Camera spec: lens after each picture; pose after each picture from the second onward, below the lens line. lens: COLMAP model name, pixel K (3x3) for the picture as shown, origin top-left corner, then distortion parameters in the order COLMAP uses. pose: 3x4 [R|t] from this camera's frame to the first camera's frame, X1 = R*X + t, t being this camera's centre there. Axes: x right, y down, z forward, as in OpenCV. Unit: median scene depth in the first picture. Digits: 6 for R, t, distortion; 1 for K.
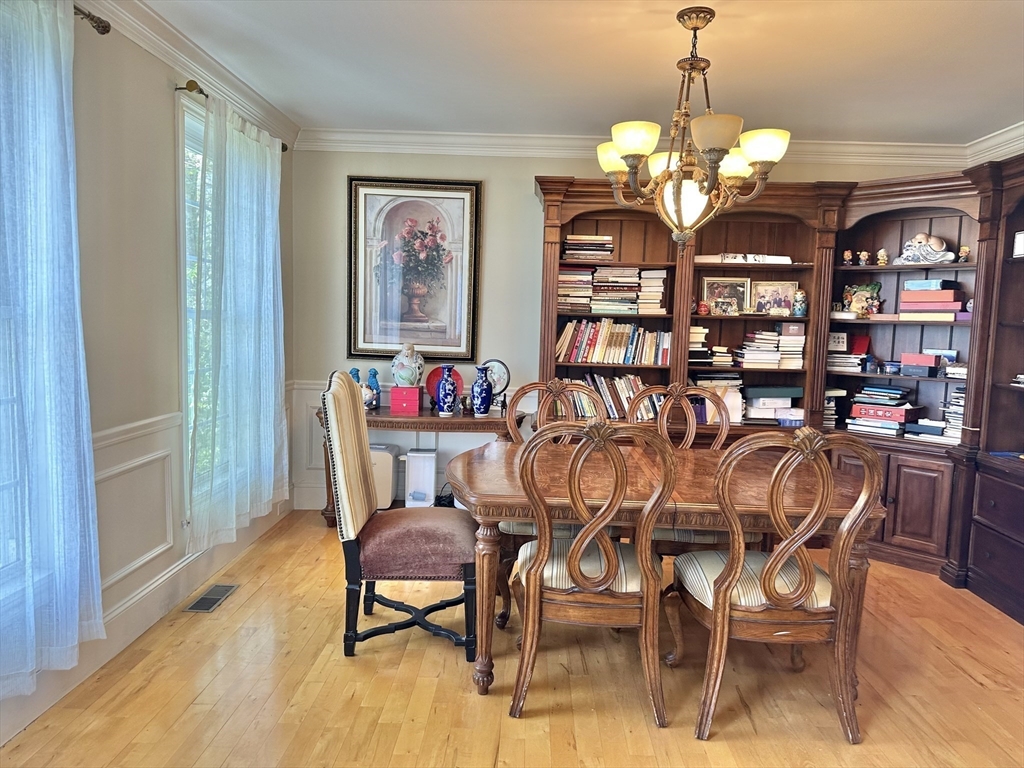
lens RADIAL K [[726.3, 0, 512.0], [0, 726.3, 384.0], [0, 0, 1]] dist [0.121967, -0.002050]
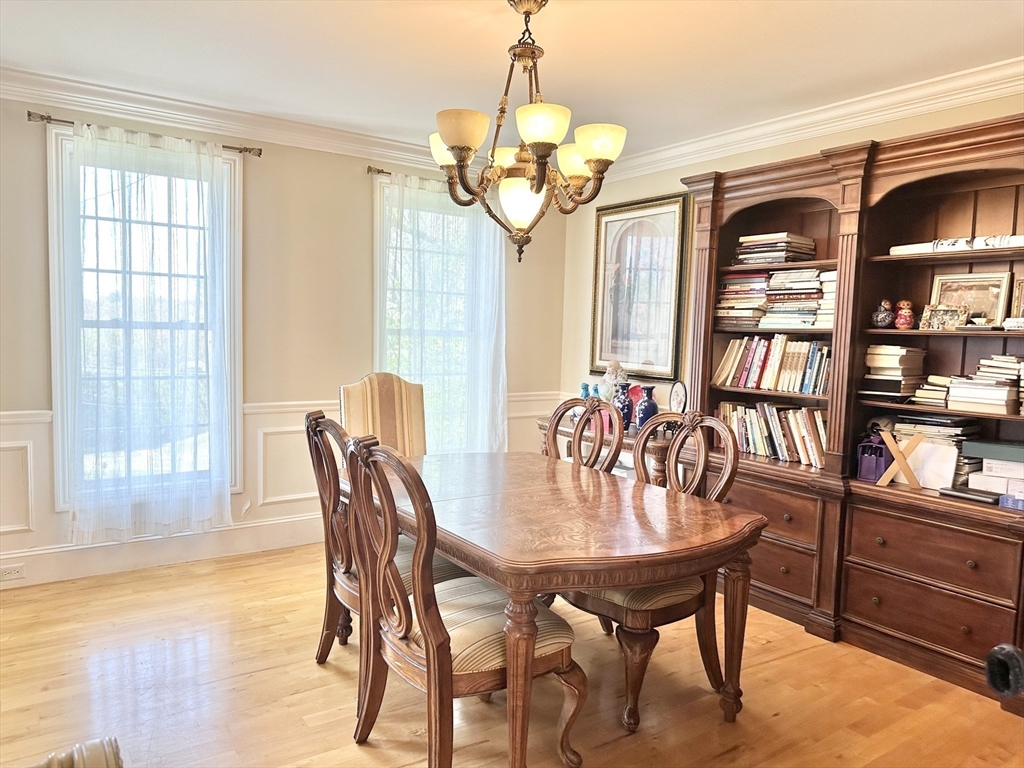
lens RADIAL K [[726.3, 0, 512.0], [0, 726.3, 384.0], [0, 0, 1]] dist [0.121967, -0.002050]
pose [[0.603108, 0.050120, -0.796083, 0.601641], [-0.087487, 0.996159, -0.003564, -0.007304], [0.792847, 0.071797, 0.605177, 0.279510]]
